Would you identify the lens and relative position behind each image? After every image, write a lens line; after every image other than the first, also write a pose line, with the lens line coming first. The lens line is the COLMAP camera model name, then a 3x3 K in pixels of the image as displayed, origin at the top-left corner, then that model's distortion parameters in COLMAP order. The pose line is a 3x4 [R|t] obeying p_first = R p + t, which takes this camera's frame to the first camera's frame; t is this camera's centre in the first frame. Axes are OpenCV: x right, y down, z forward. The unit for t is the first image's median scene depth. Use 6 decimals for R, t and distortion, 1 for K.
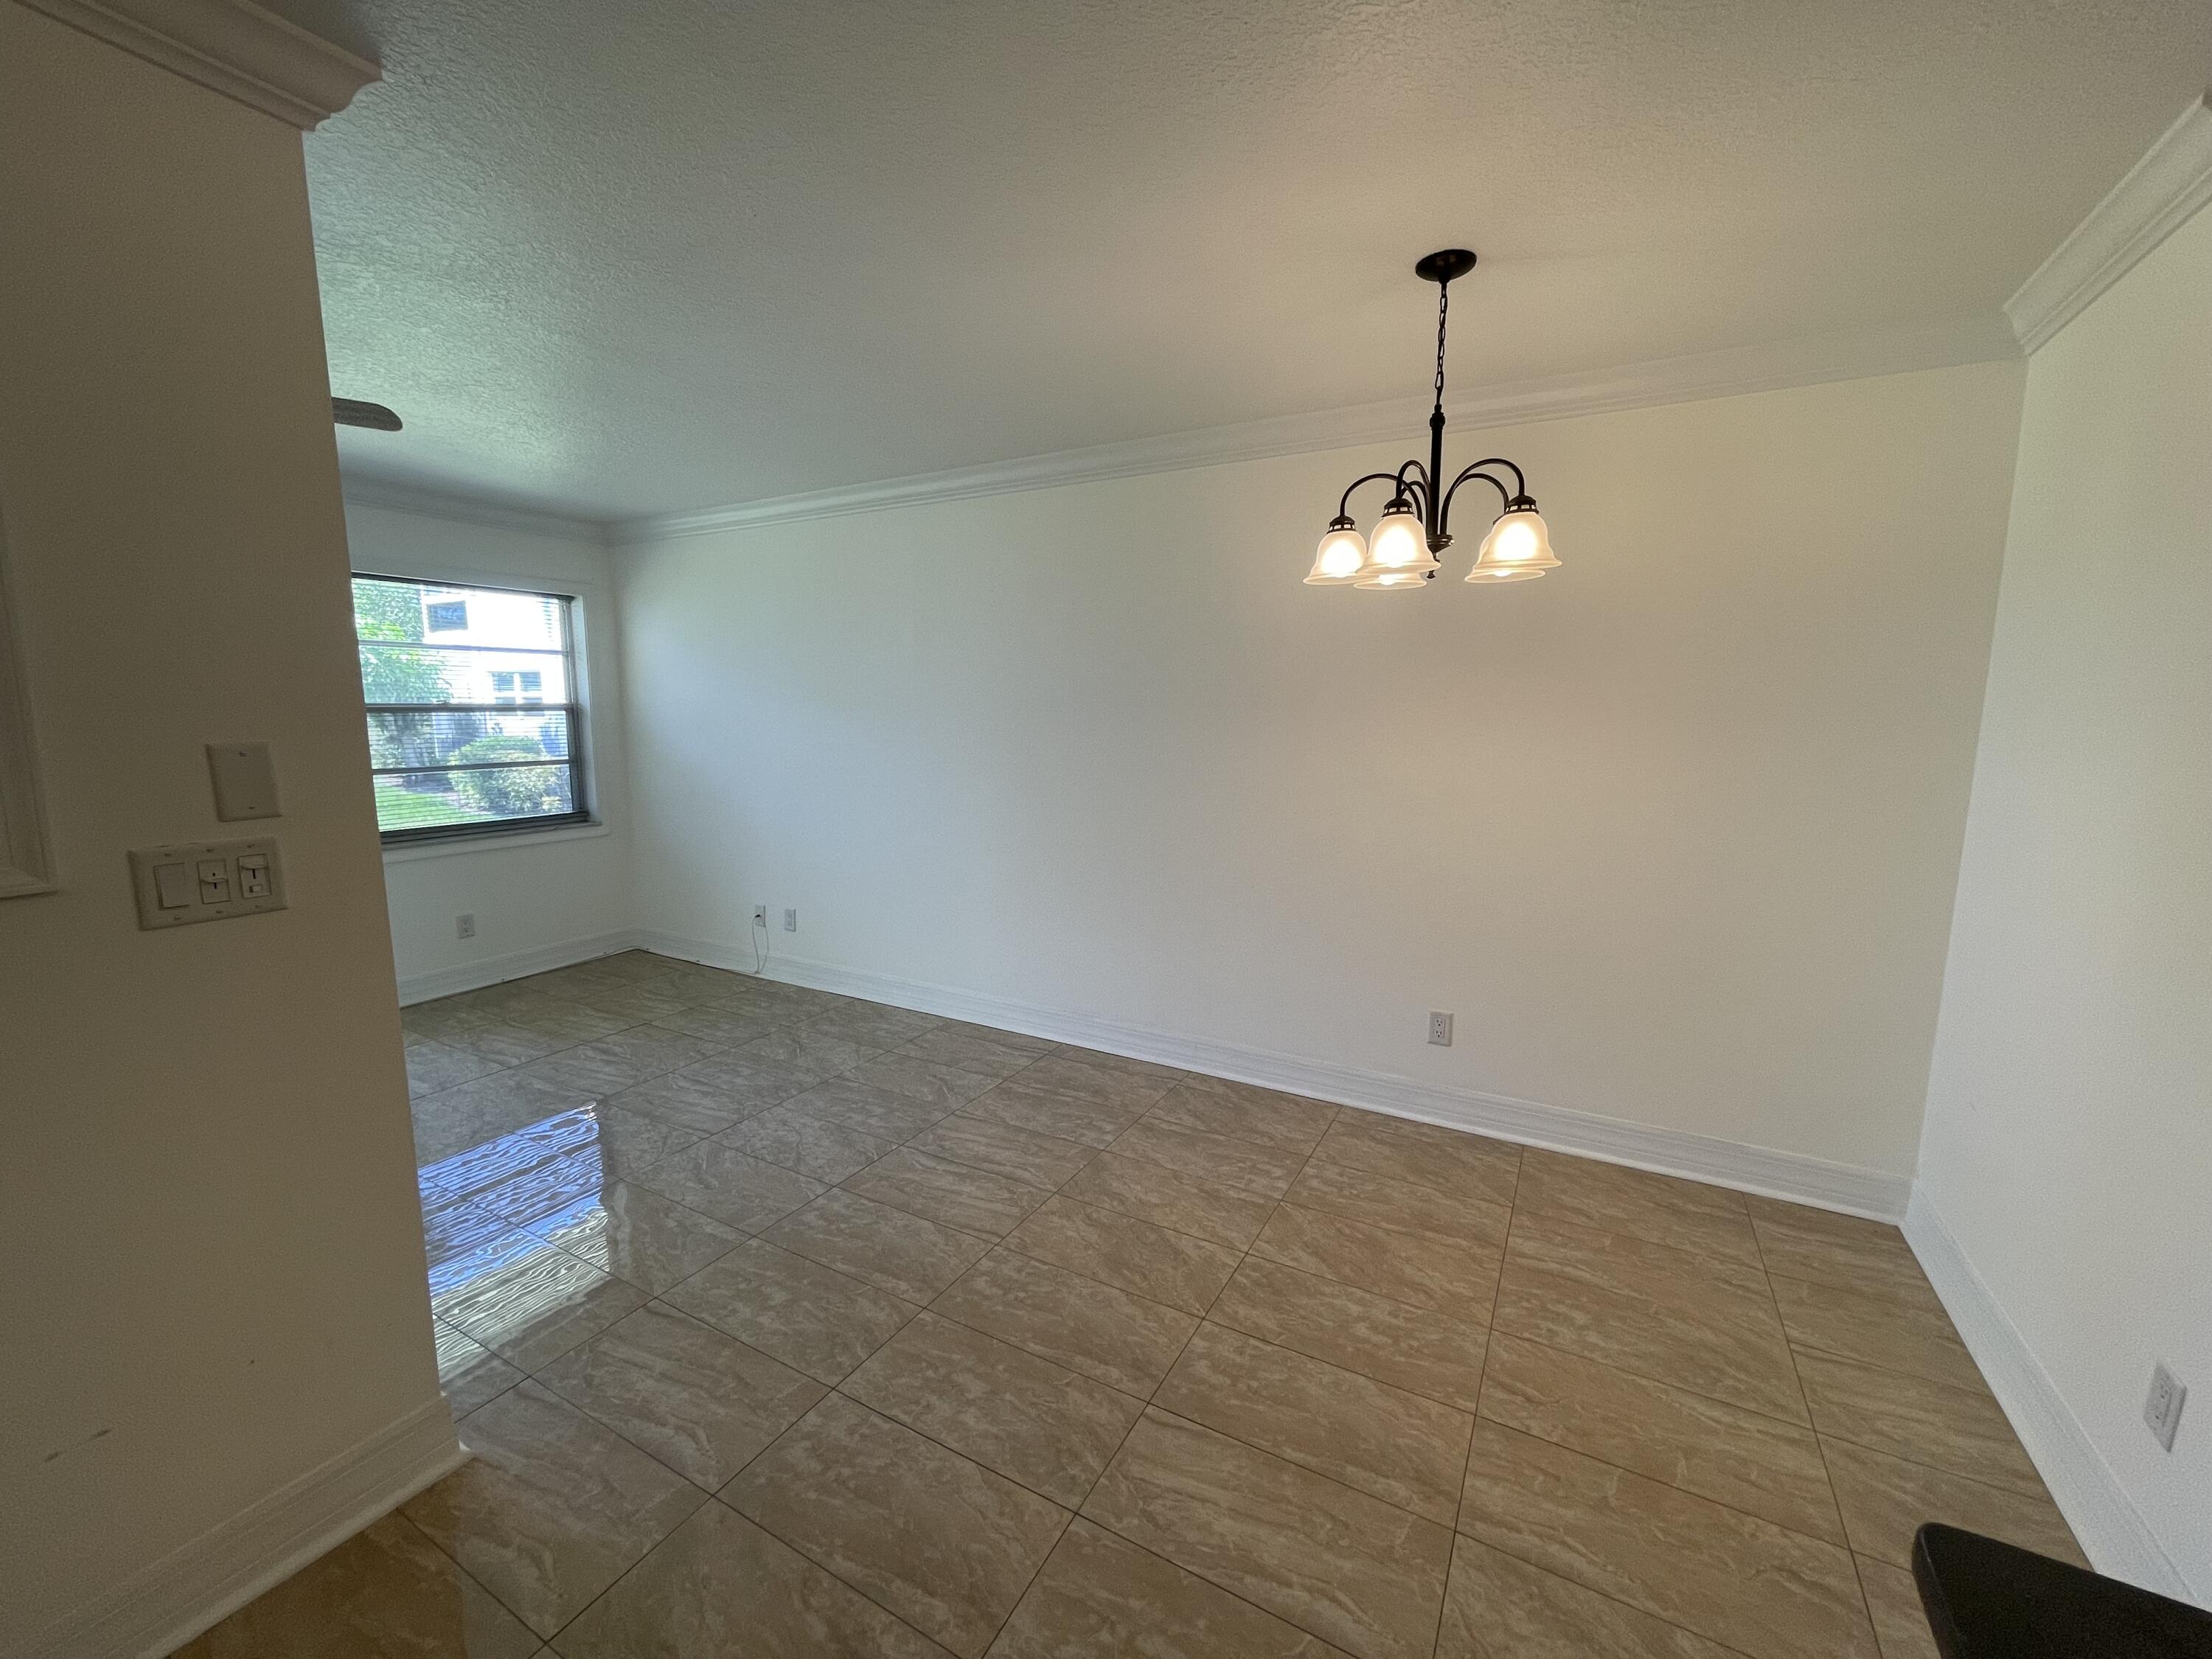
lens RADIAL K [[896.3, 0, 1082.1], [0, 896.3, 810.7], [0, 0, 1]] dist [-0.002739, -0.000040]
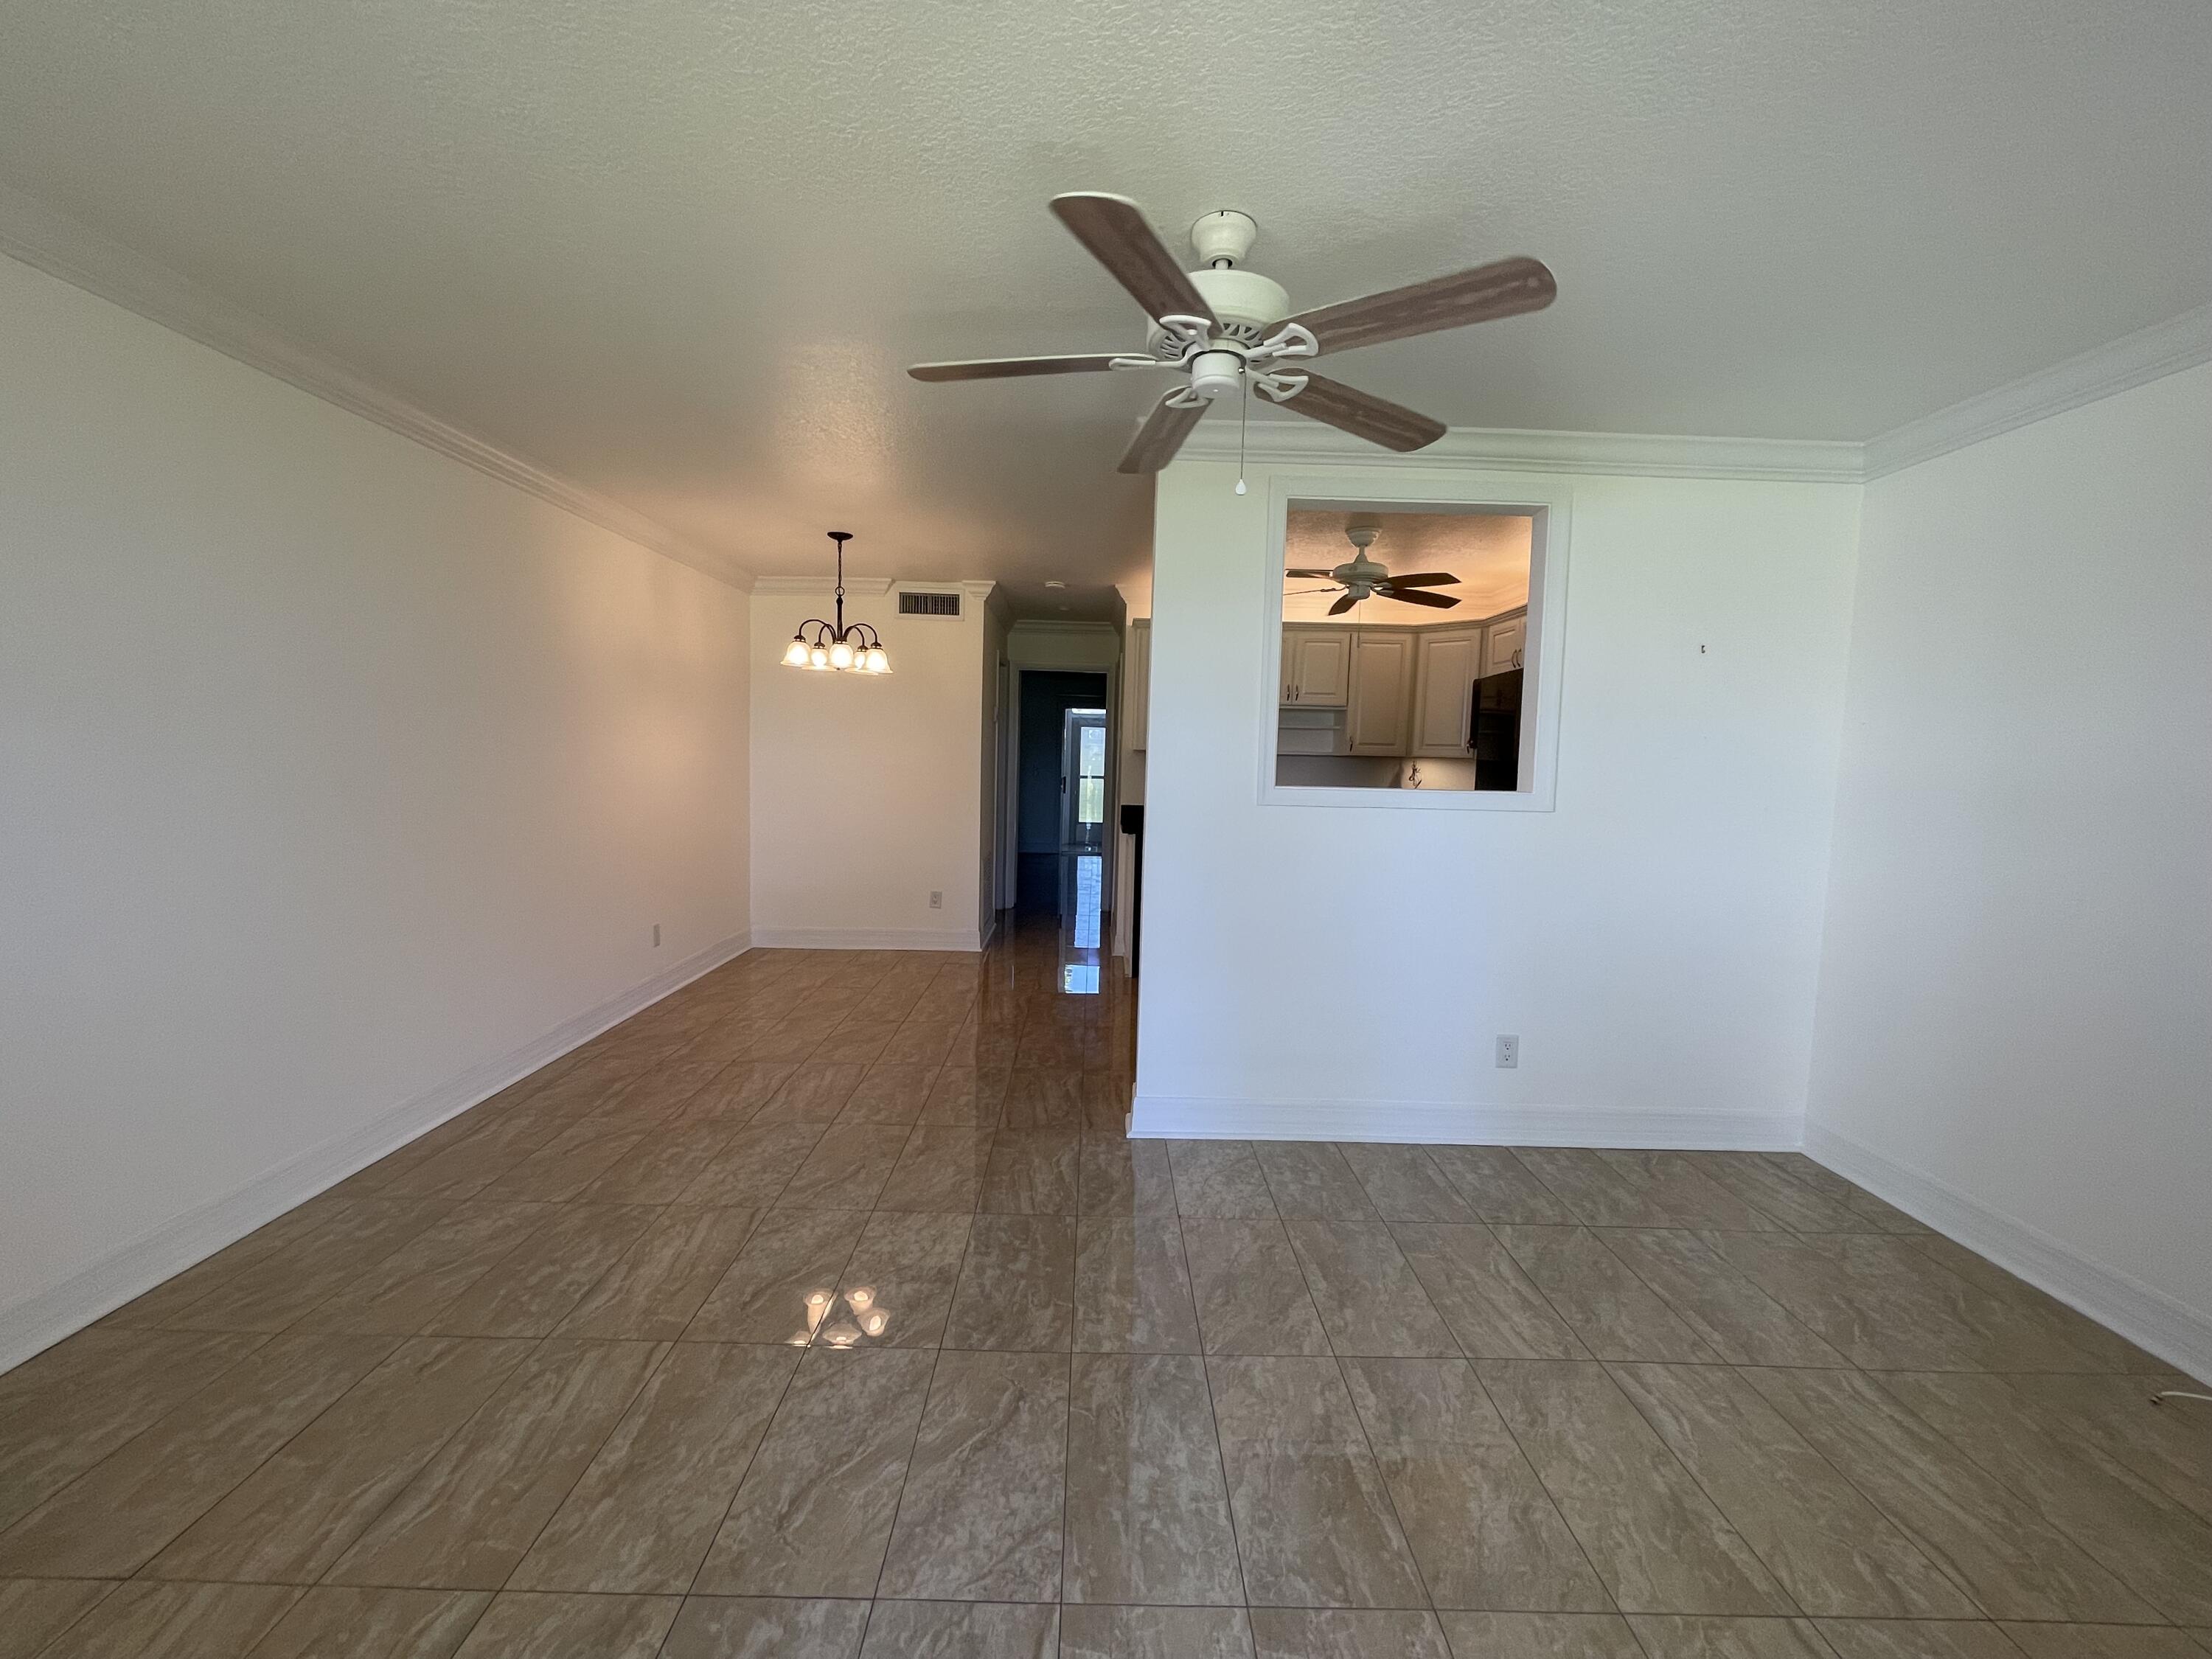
lens RADIAL K [[897.3, 0, 1094.8], [0, 897.3, 829.4], [0, 0, 1]] dist [-0.002546, -0.000160]
pose [[-0.498257, -0.086842, 0.862670, -1.242812], [0.076735, 0.986650, 0.143642, -0.093800], [-0.863627, 0.137768, -0.484941, 1.053157]]
